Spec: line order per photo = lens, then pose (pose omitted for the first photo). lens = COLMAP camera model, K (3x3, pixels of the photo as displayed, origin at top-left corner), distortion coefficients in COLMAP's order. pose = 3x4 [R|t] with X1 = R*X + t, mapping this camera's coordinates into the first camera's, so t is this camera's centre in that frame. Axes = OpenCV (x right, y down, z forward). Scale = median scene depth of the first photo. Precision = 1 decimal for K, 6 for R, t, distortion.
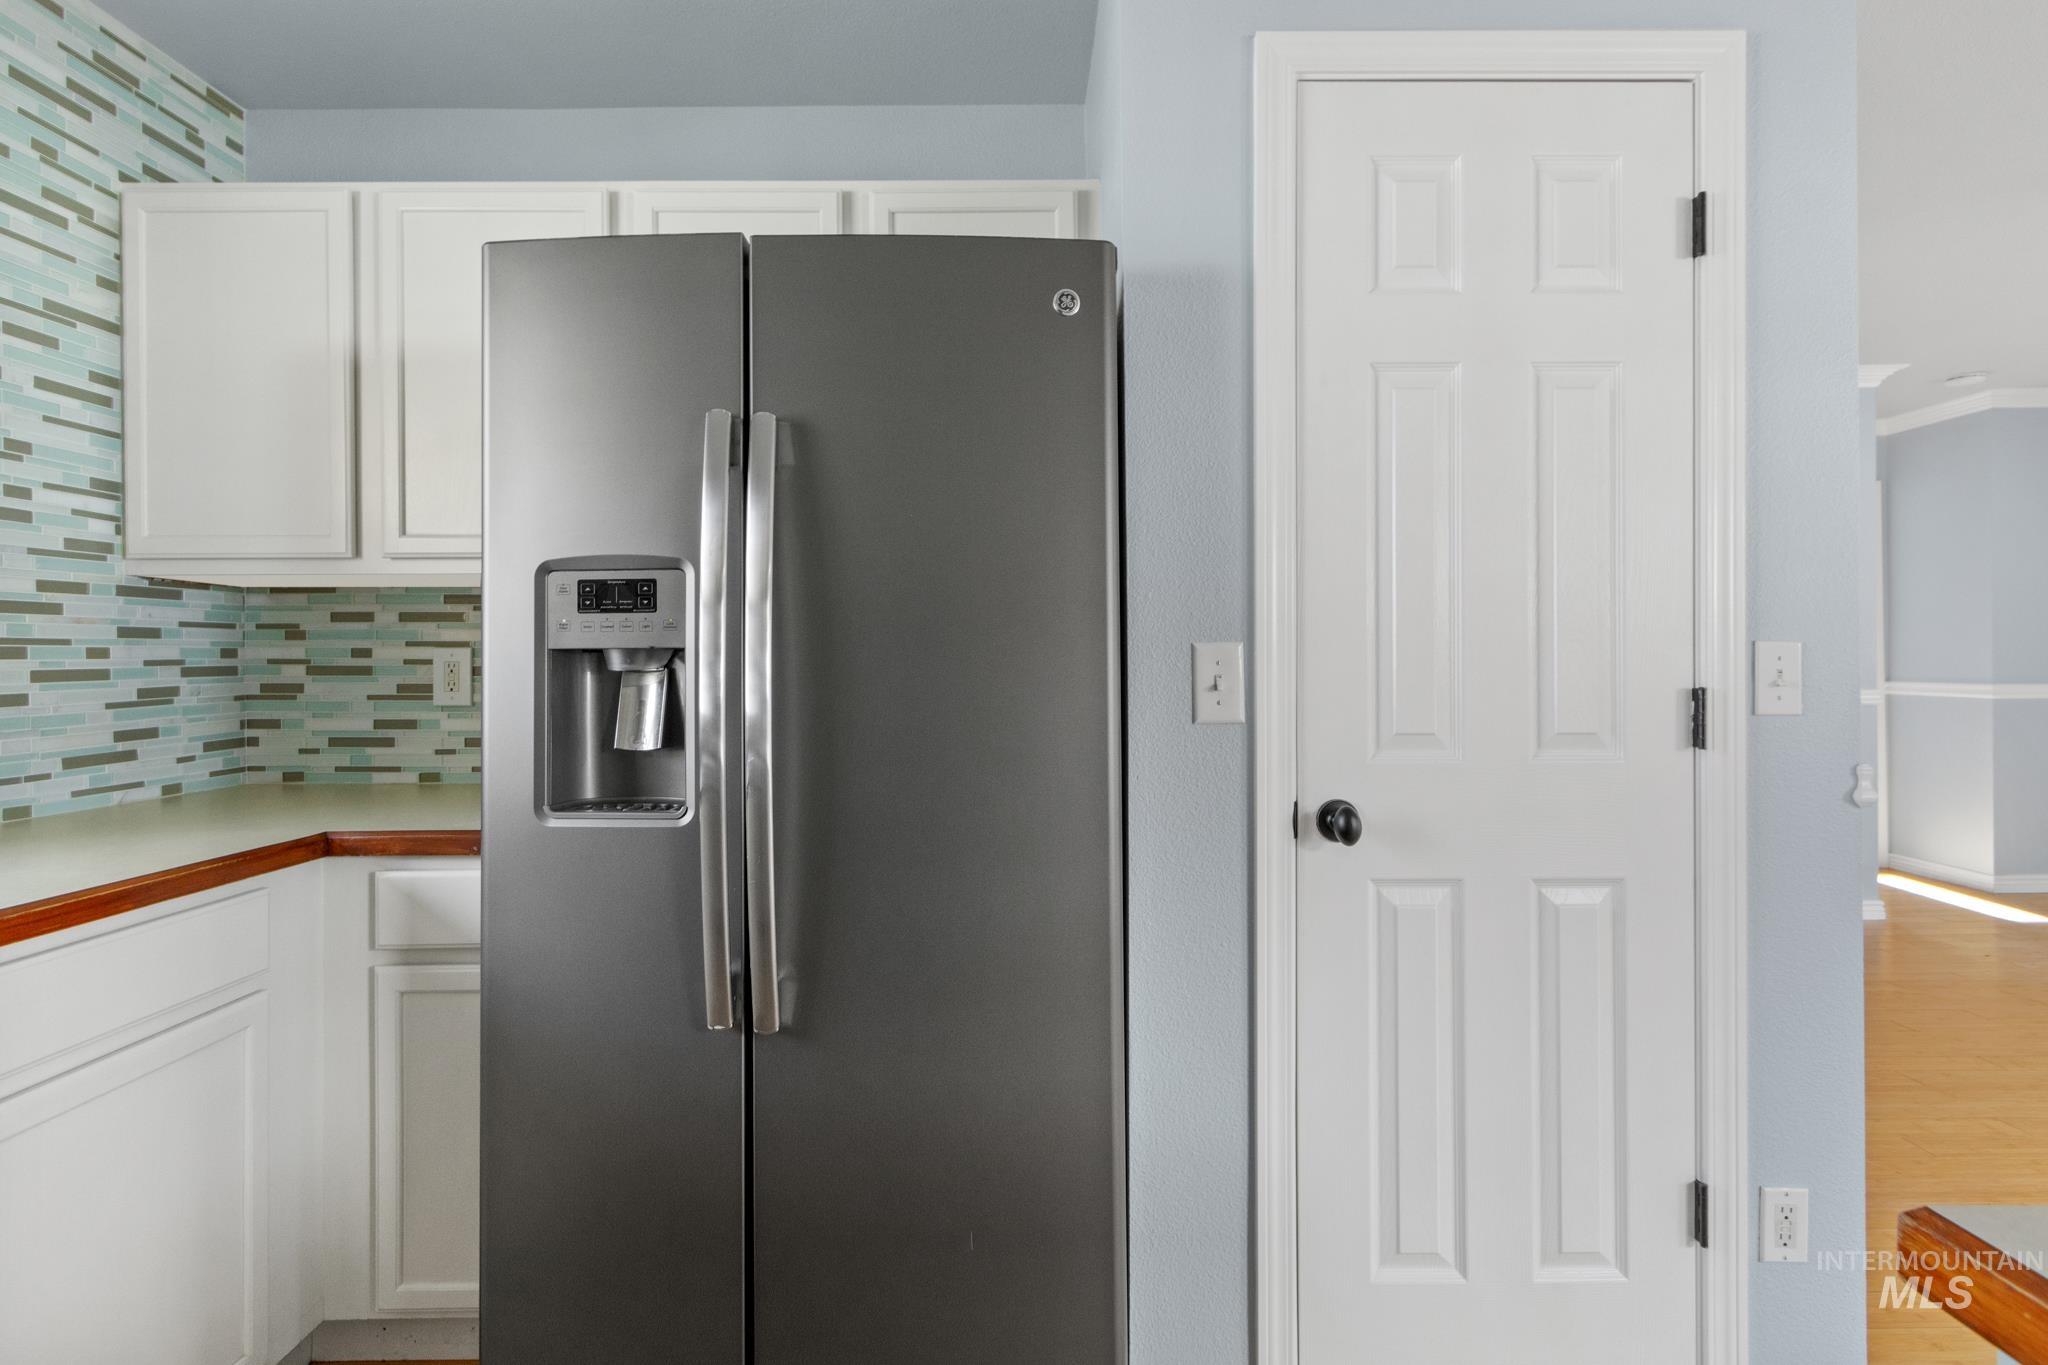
lens RADIAL K [[950.3, 0, 1028.7], [0, 950.3, 665.9], [0, 0, 1]] dist [0.007162, -0.003148]
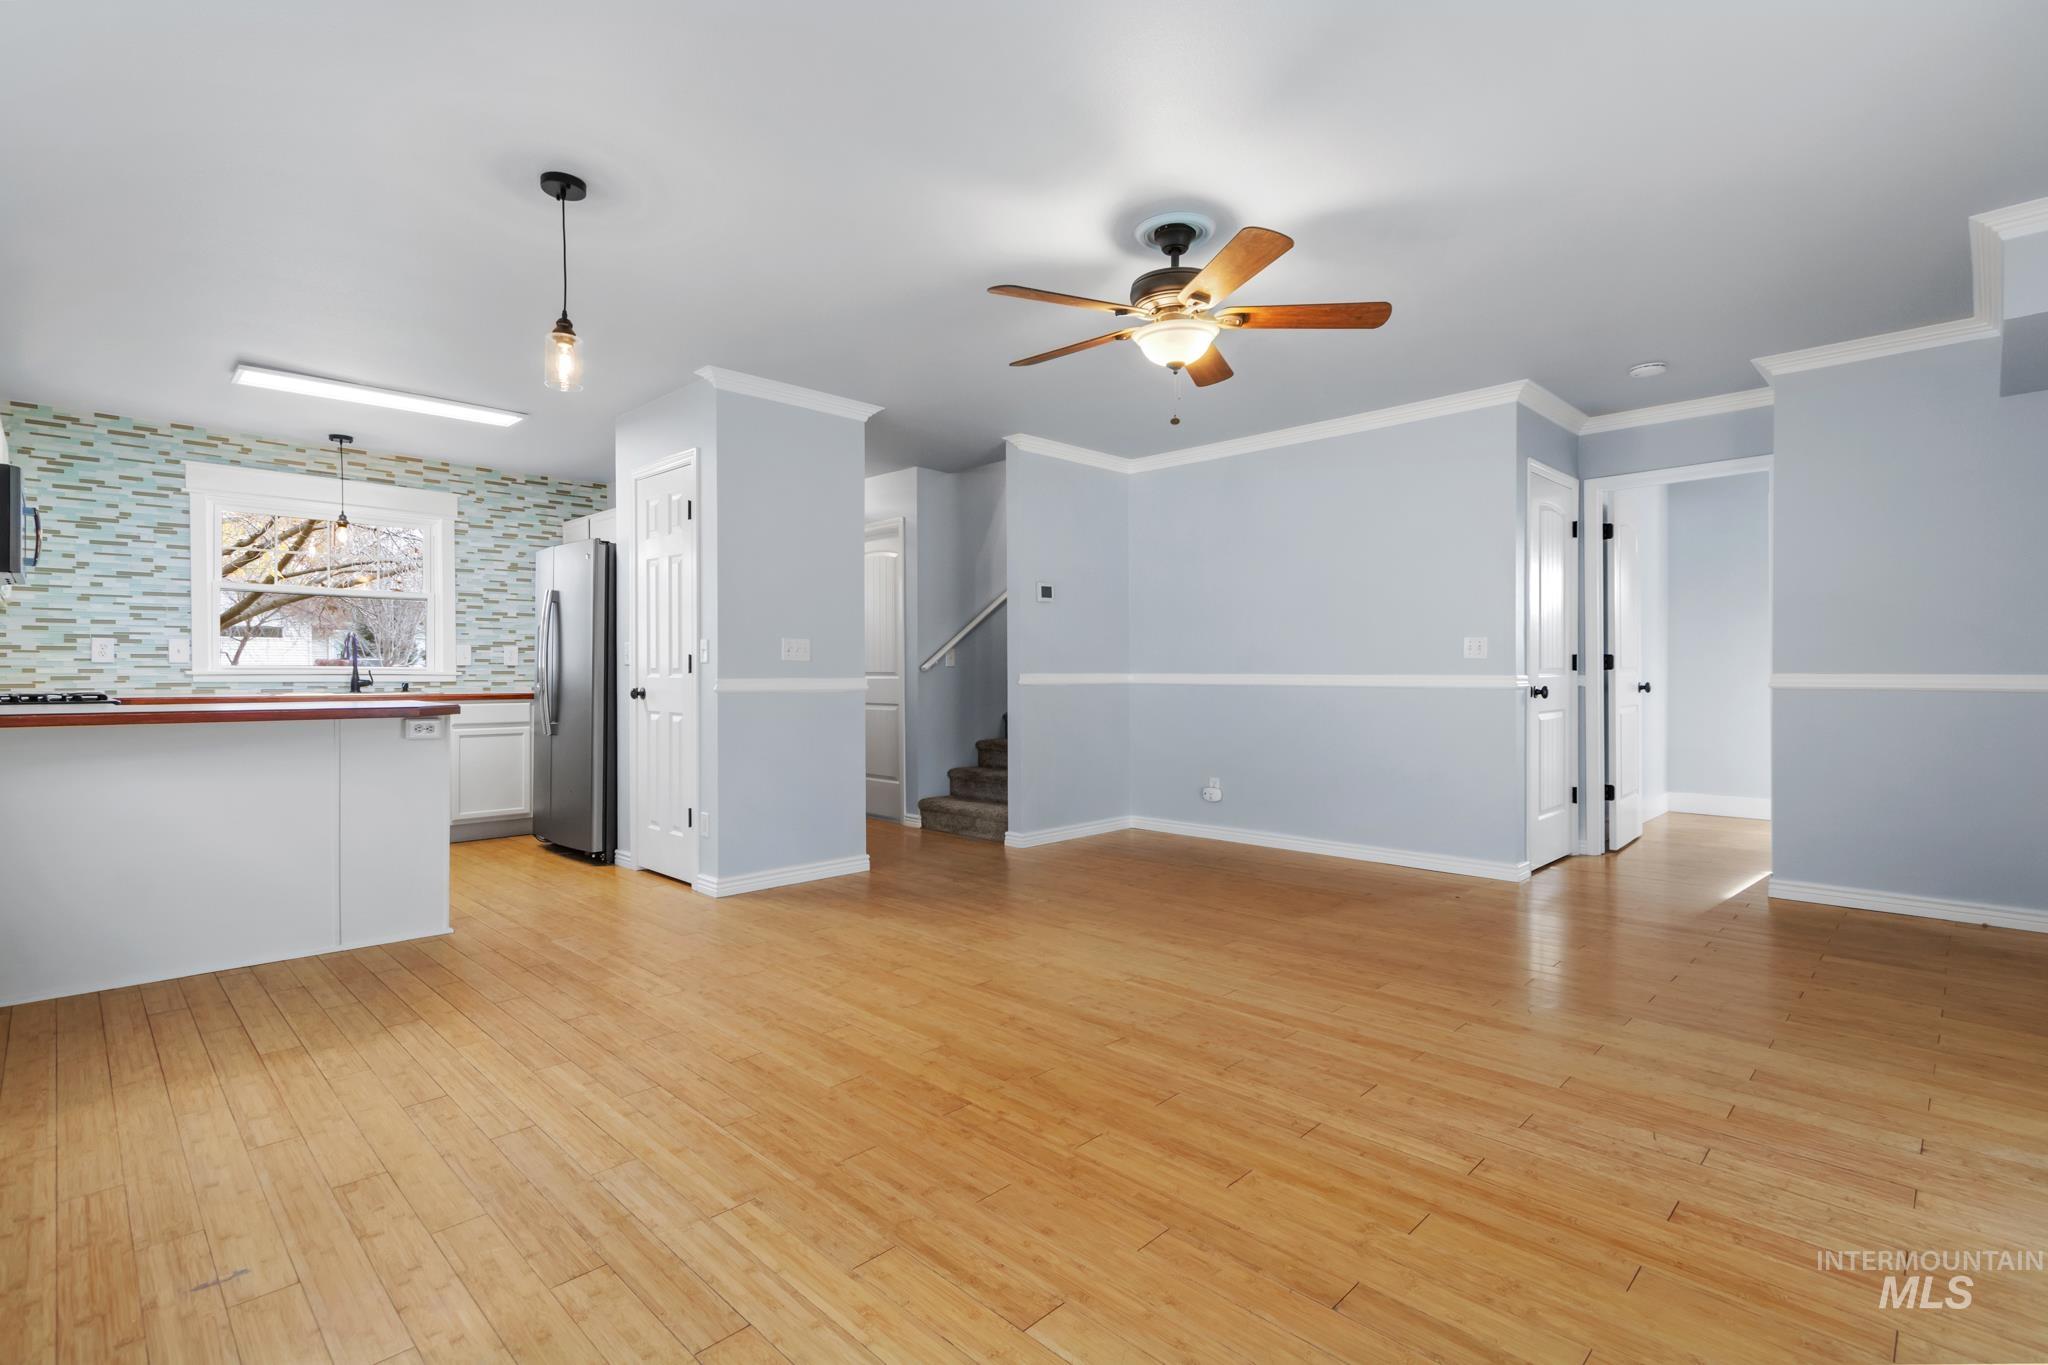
lens RADIAL K [[950.3, 0, 1019.0], [0, 950.3, 679.7], [0, 0, 1]] dist [0.007162, -0.003148]
pose [[0.711921, 0.014336, -0.702113, 2.959350], [-0.011638, 0.999895, 0.008616, 0.052388], [0.702163, 0.002037, 0.712014, -0.393275]]
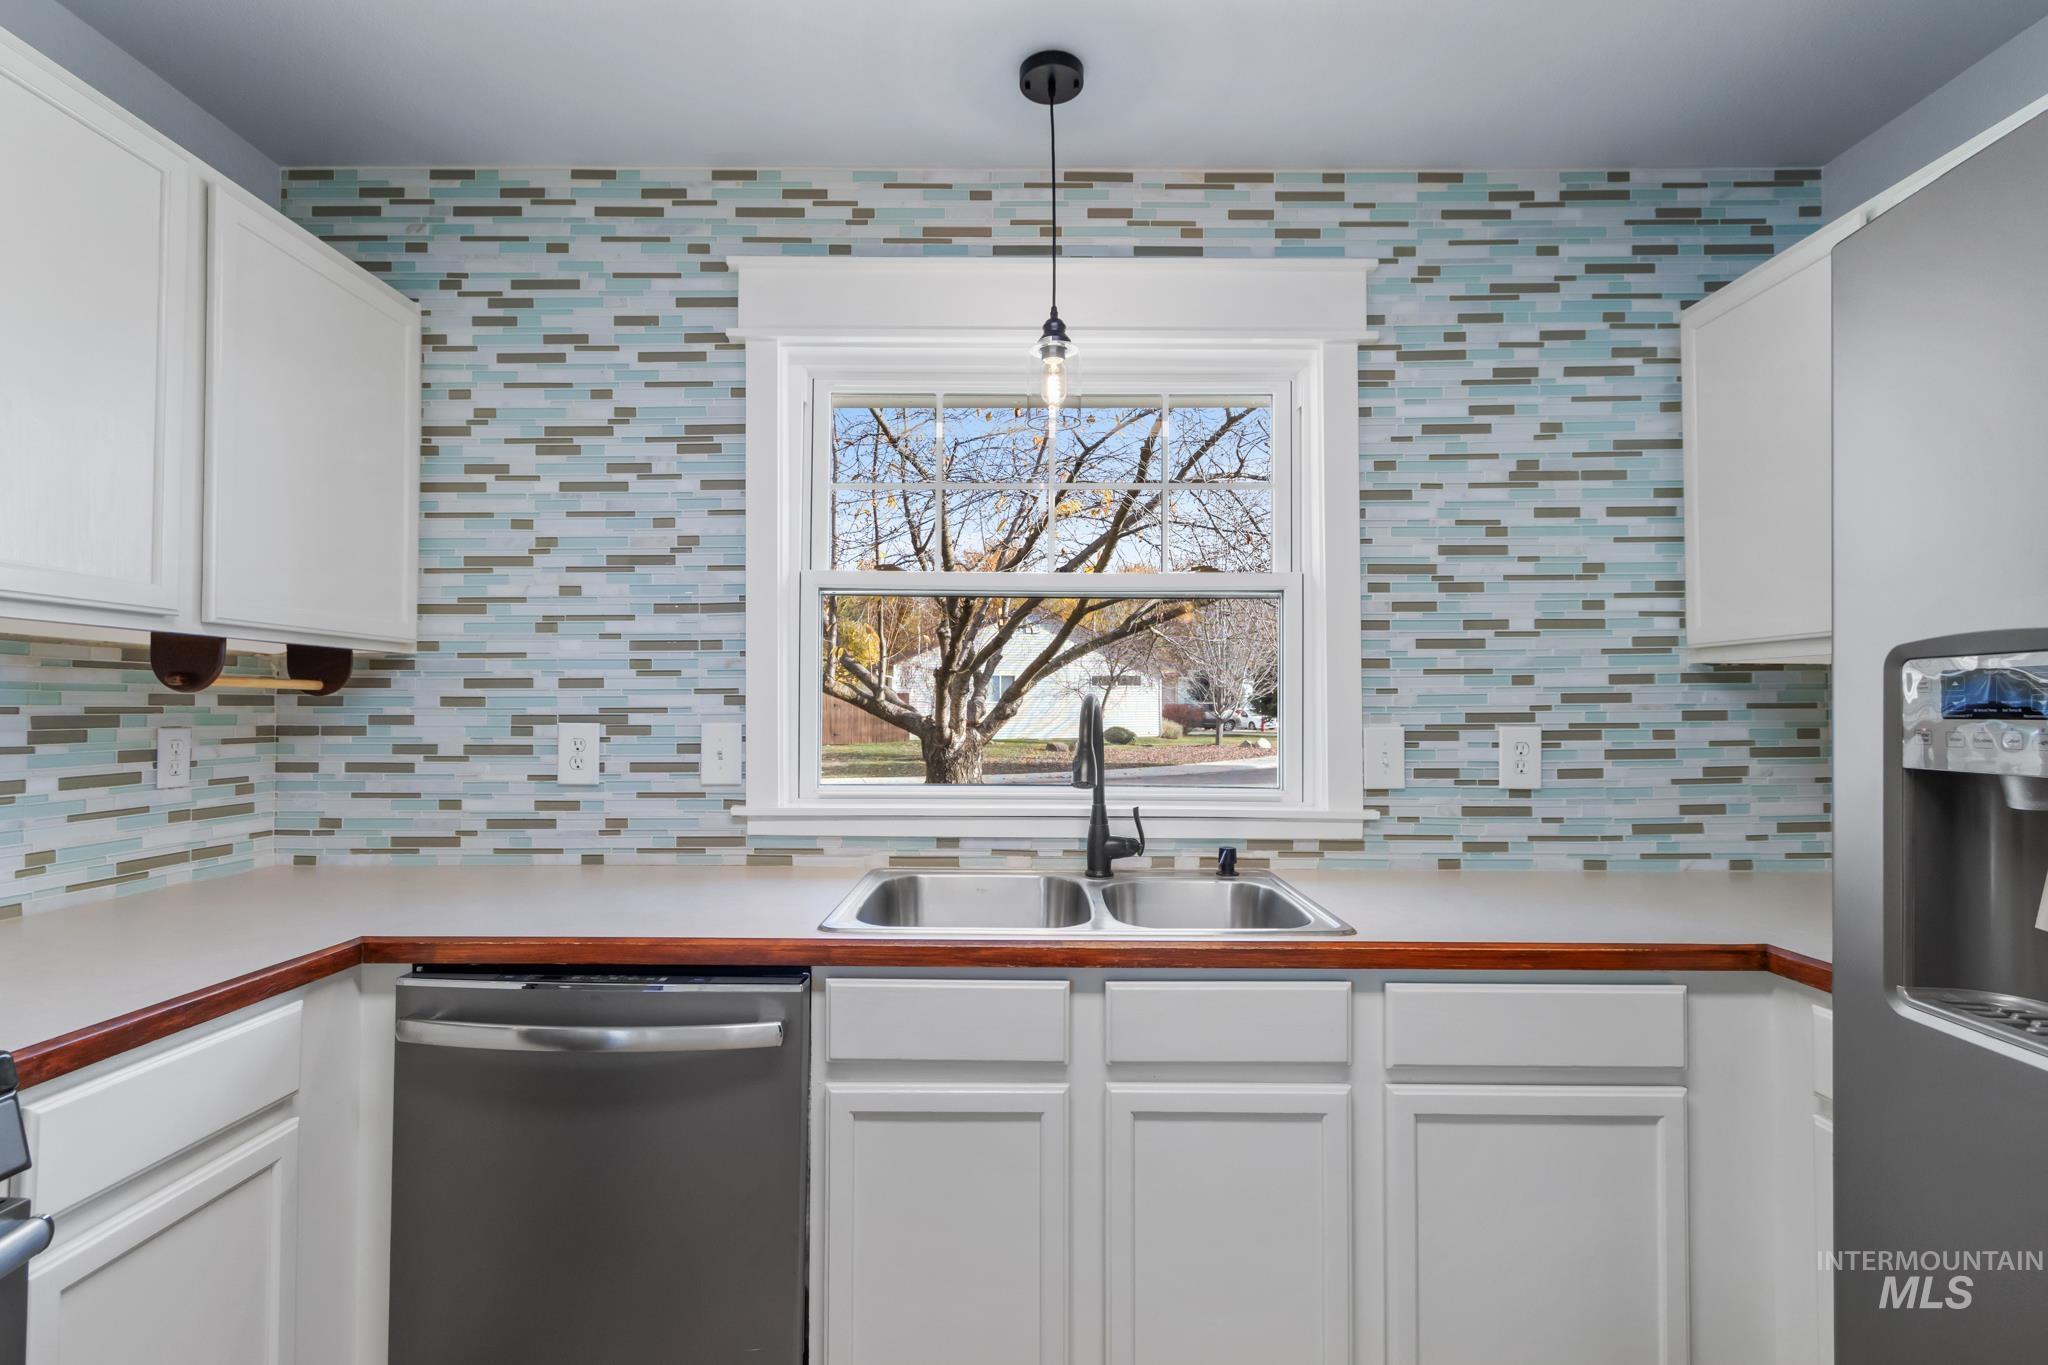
lens RADIAL K [[950.3, 0, 1018.9], [0, 950.3, 692.9], [0, 0, 1]] dist [0.007162, -0.003148]
pose [[-0.001637, -0.010969, -0.999939, 0.158131], [-0.008846, 0.999901, -0.010954, -0.044178], [0.999960, 0.008827, -0.001734, 0.239364]]
